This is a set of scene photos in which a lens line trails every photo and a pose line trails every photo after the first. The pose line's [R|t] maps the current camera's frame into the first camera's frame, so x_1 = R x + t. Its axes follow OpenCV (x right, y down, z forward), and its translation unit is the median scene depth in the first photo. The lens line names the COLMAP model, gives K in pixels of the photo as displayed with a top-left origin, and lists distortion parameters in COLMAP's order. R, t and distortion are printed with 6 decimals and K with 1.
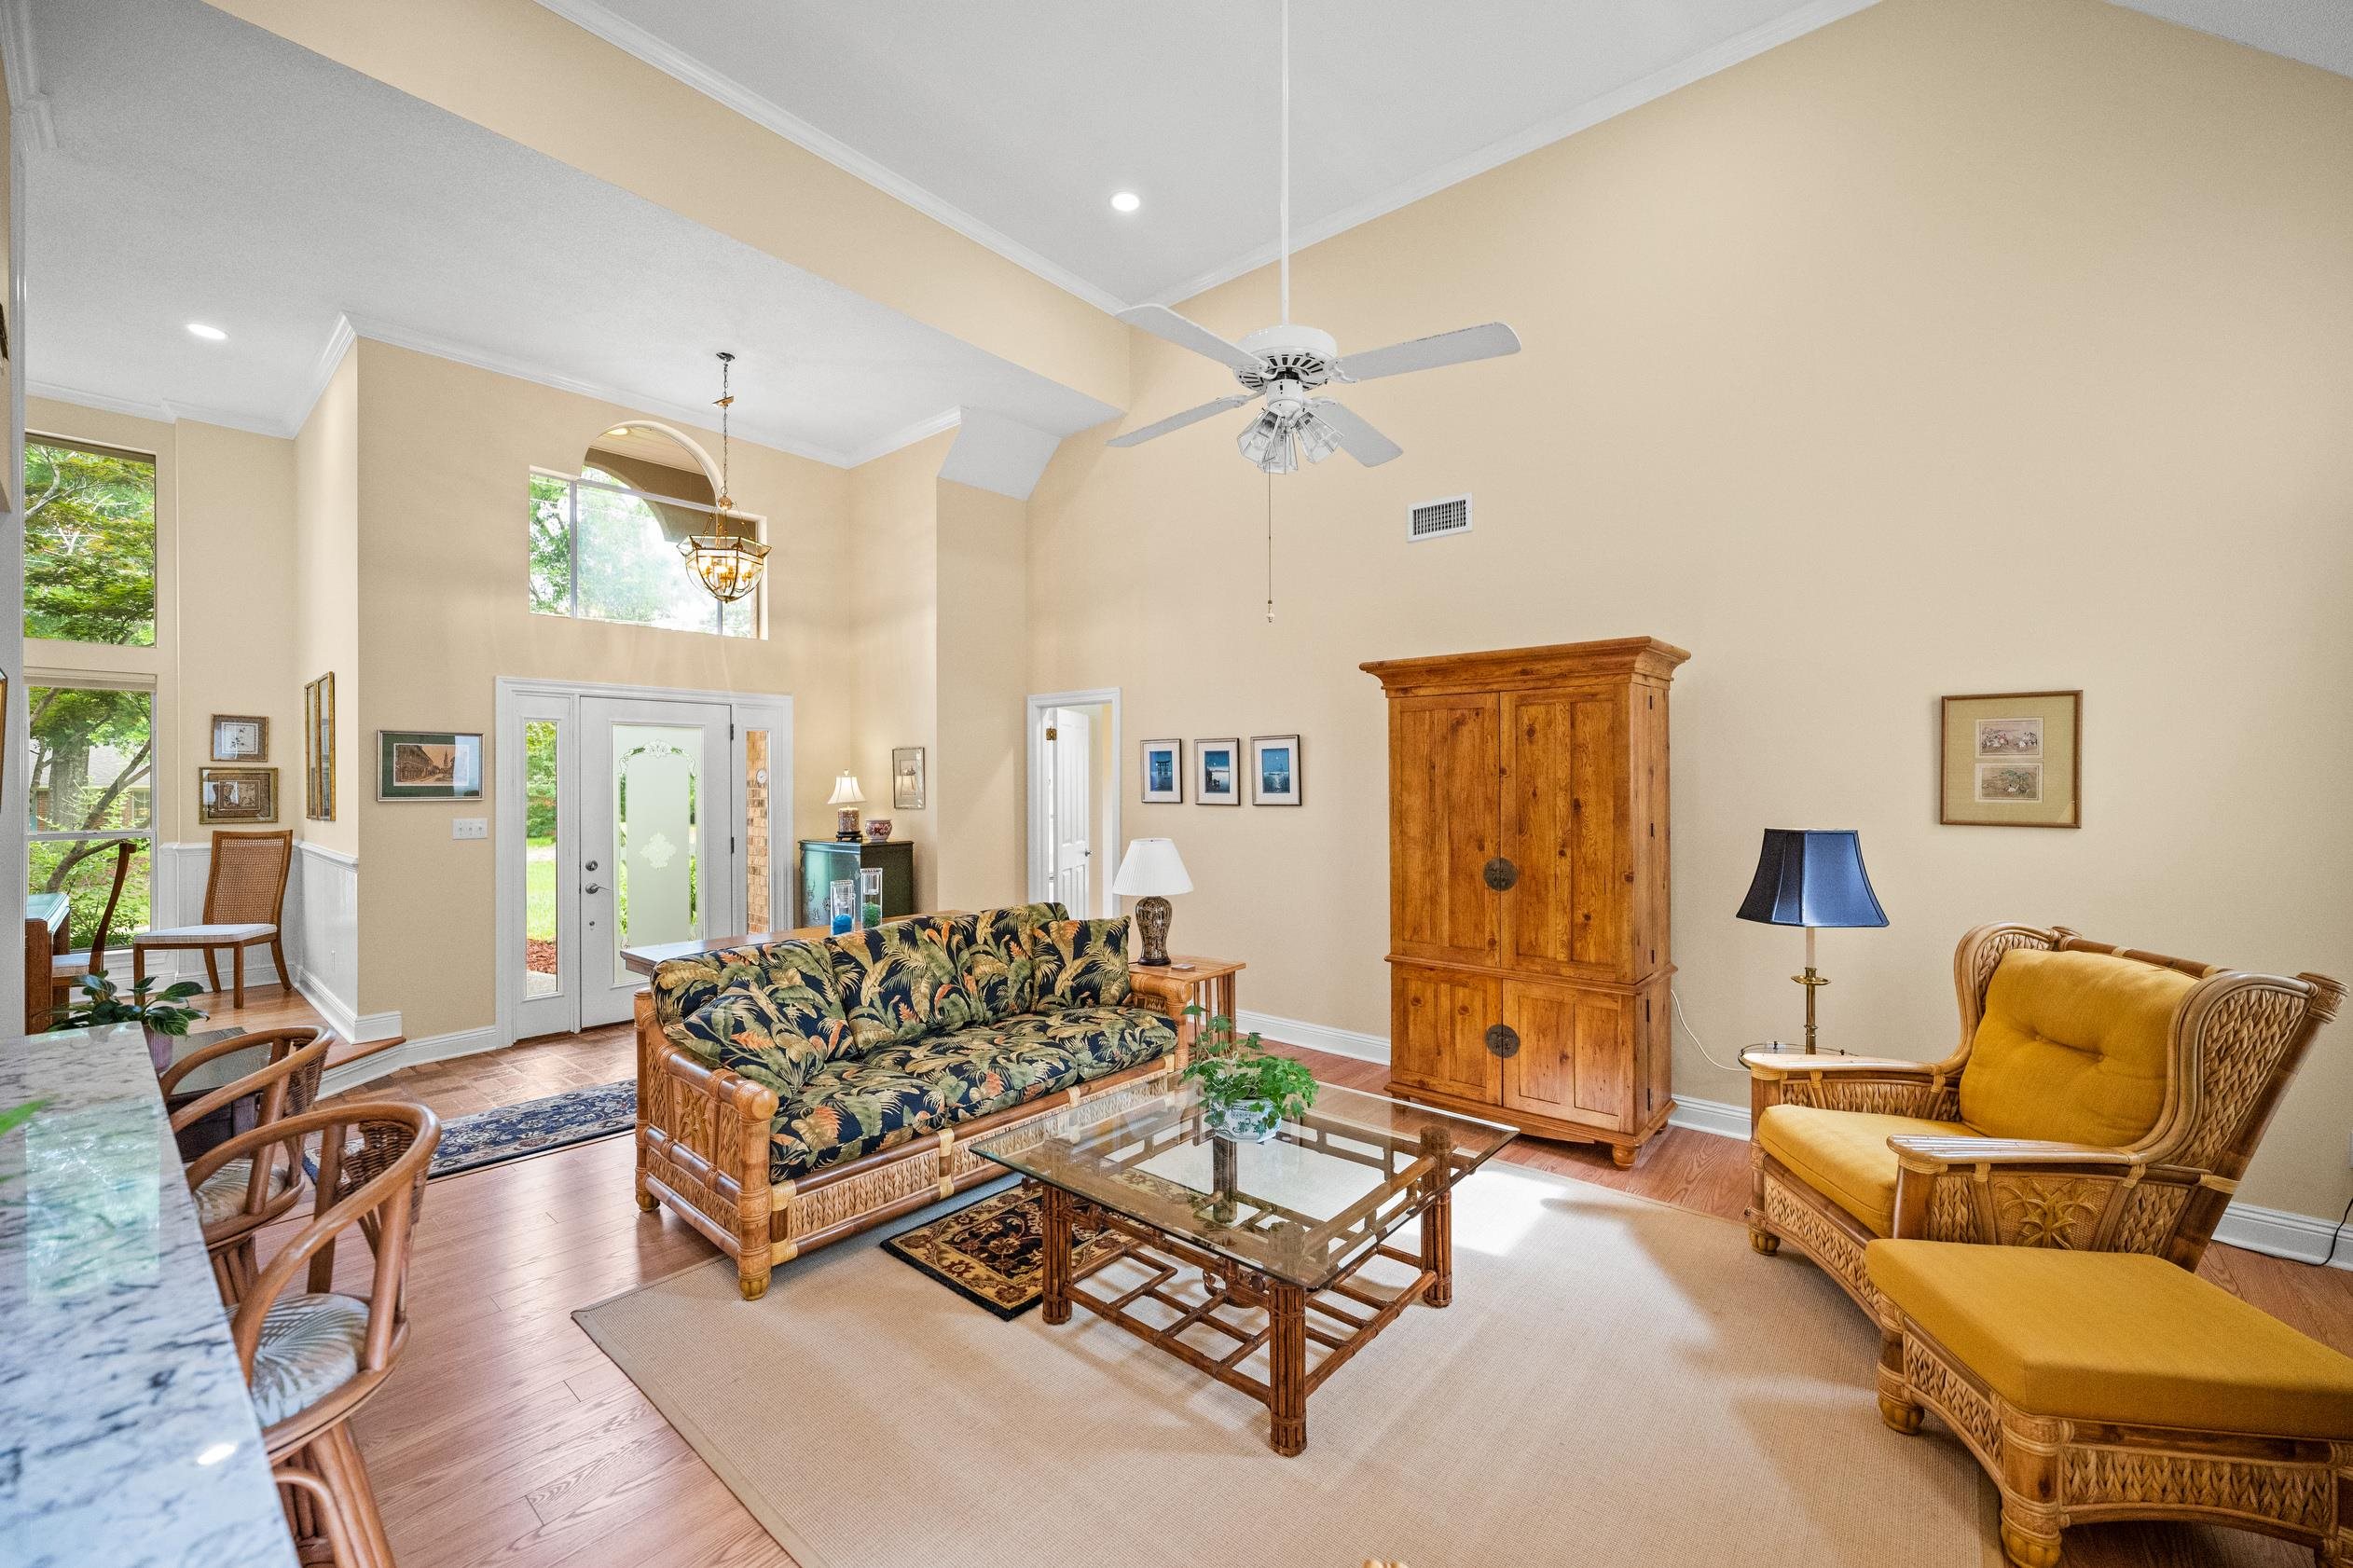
lens RADIAL K [[927.3, 0, 1151.8], [0, 927.3, 781.9], [0, 0, 1]] dist [-0.009764, 0.000252]
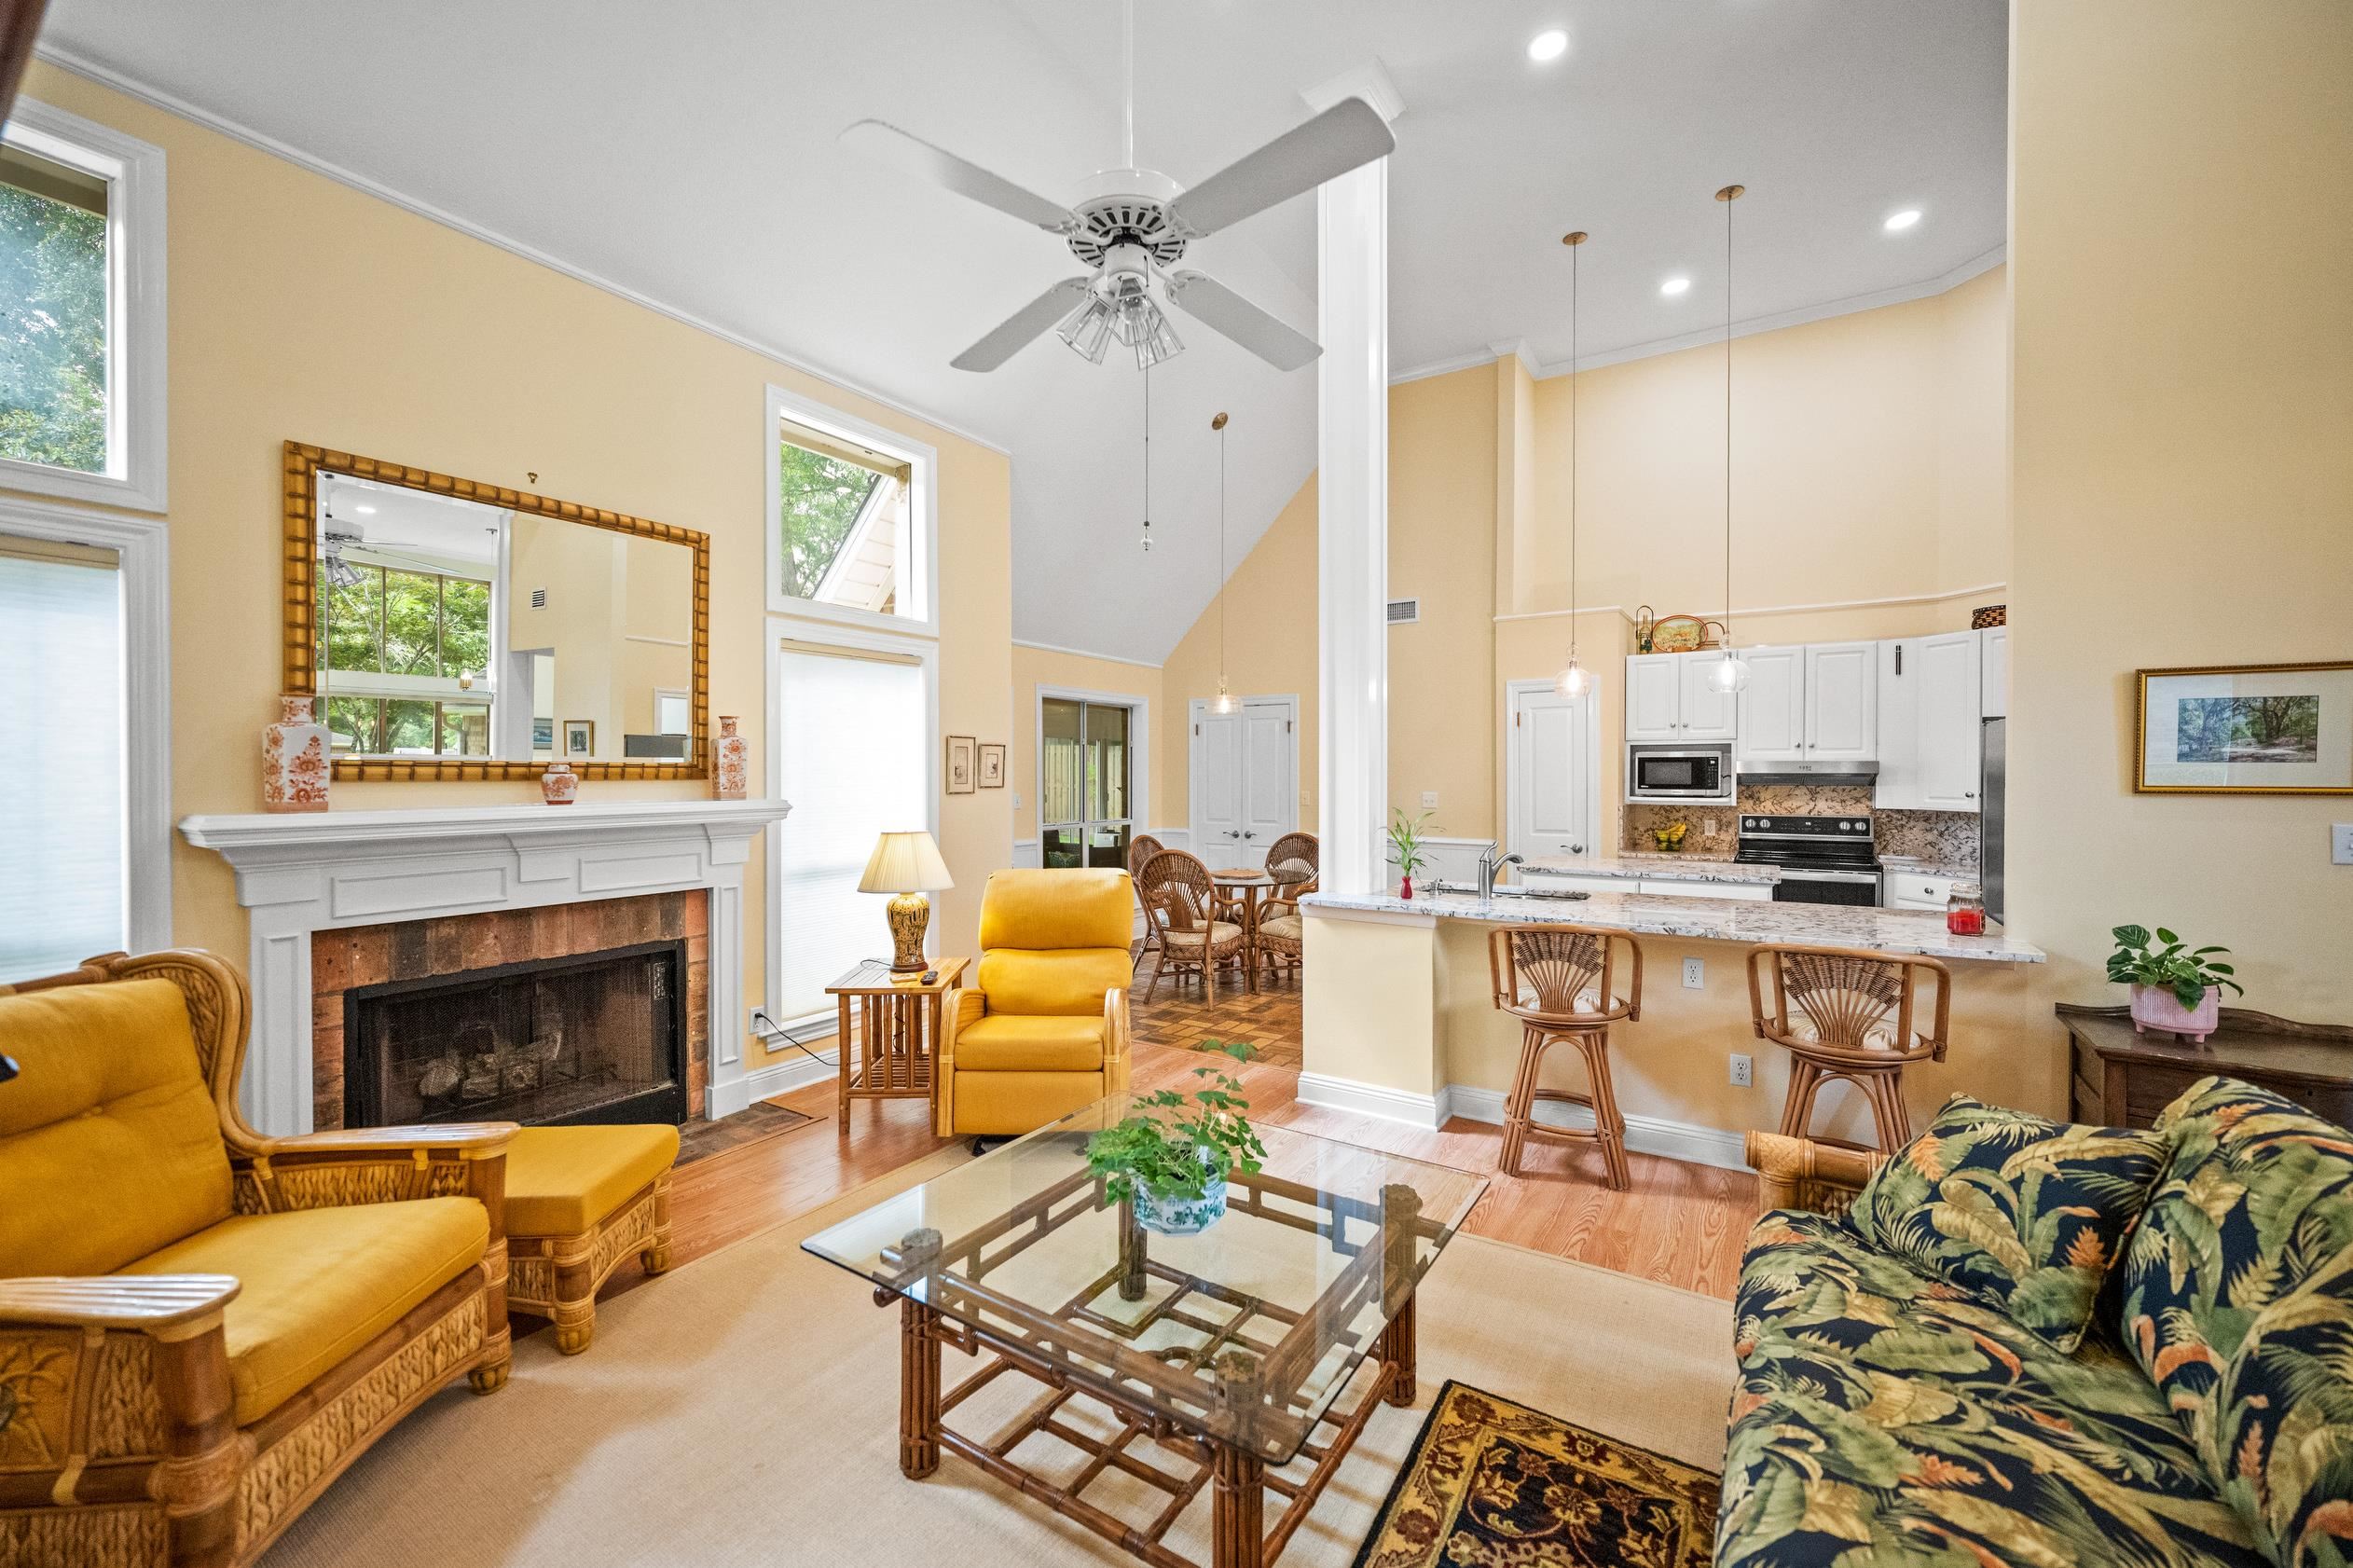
lens RADIAL K [[952.3, 0, 1142.2], [0, 952.3, 784.2], [0, 0, 1]] dist [0.000508, 0.000626]
pose [[-0.992501, 0.001548, -0.122226, 0.160351], [0.000361, 0.999953, 0.009731, 0.008437], [0.122235, 0.009614, -0.992455, 1.252941]]
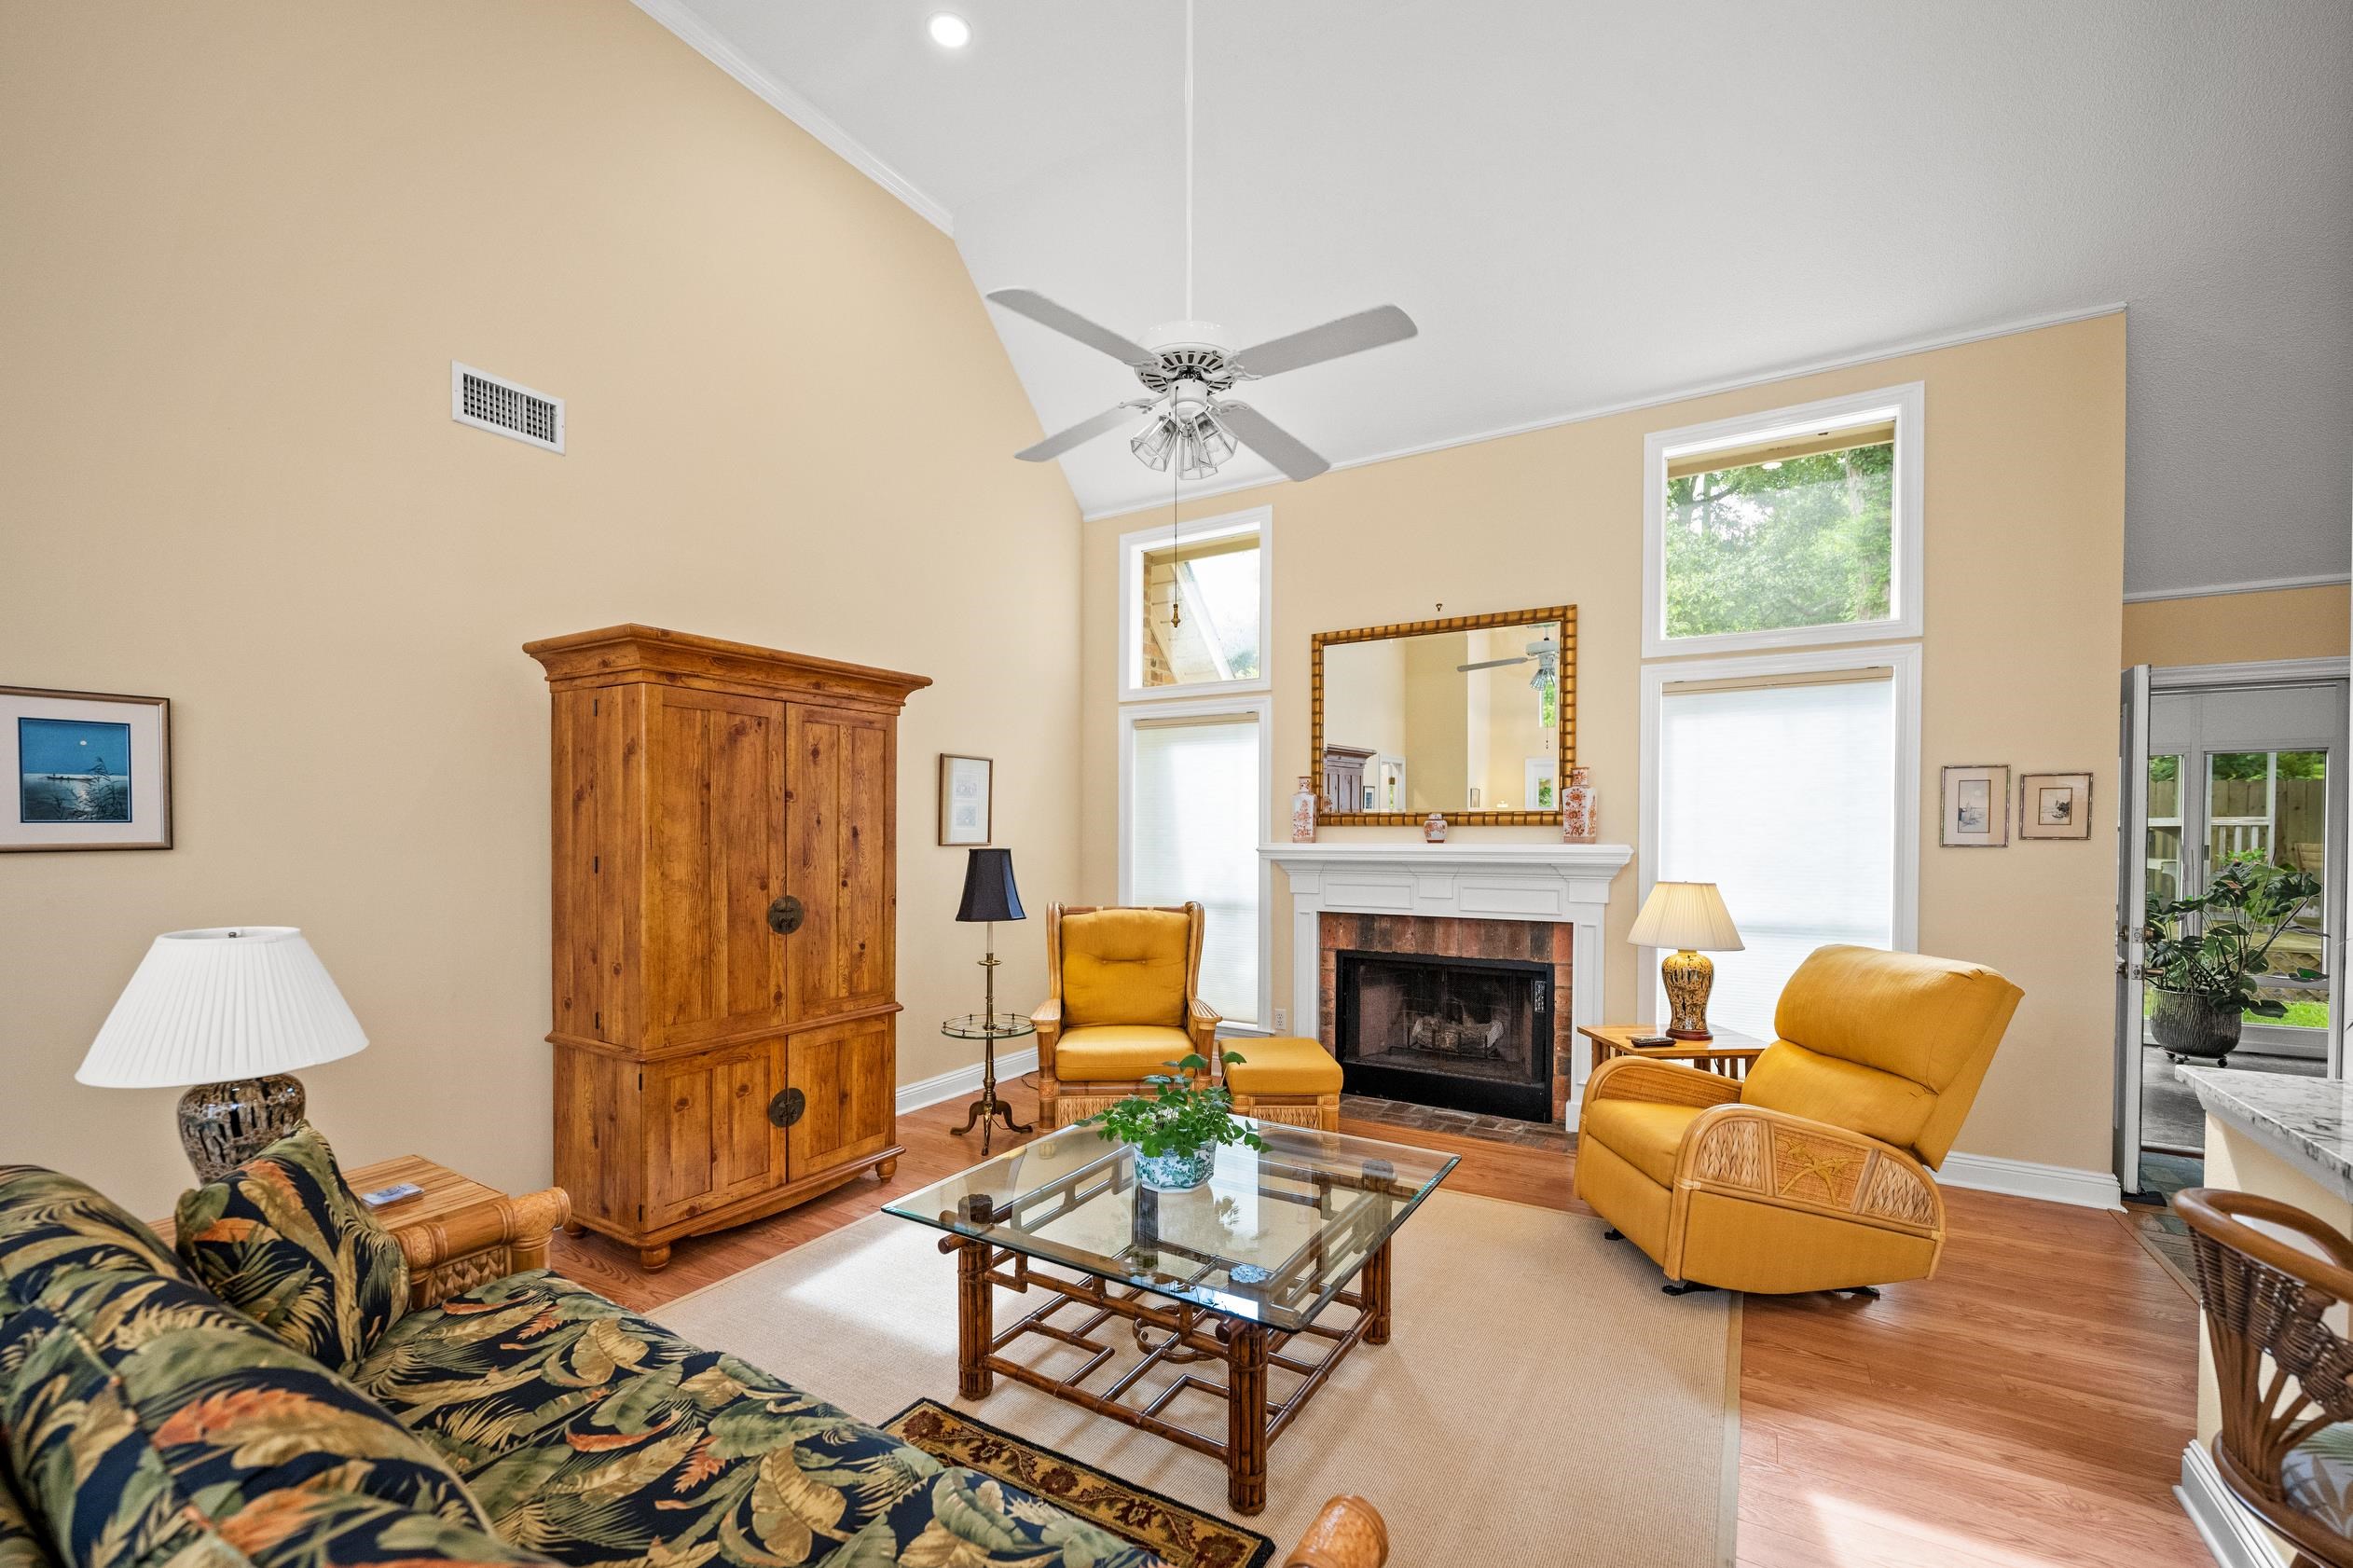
lens RADIAL K [[952.3, 0, 1227.5], [0, 952.3, 835.2], [0, 0, 1]] dist [0.000508, 0.000626]
pose [[-0.188636, -0.007197, 0.982021, -0.577013], [-0.003044, 0.999973, 0.006744, 0.019019], [-0.982042, -0.001717, -0.188653, 0.777642]]
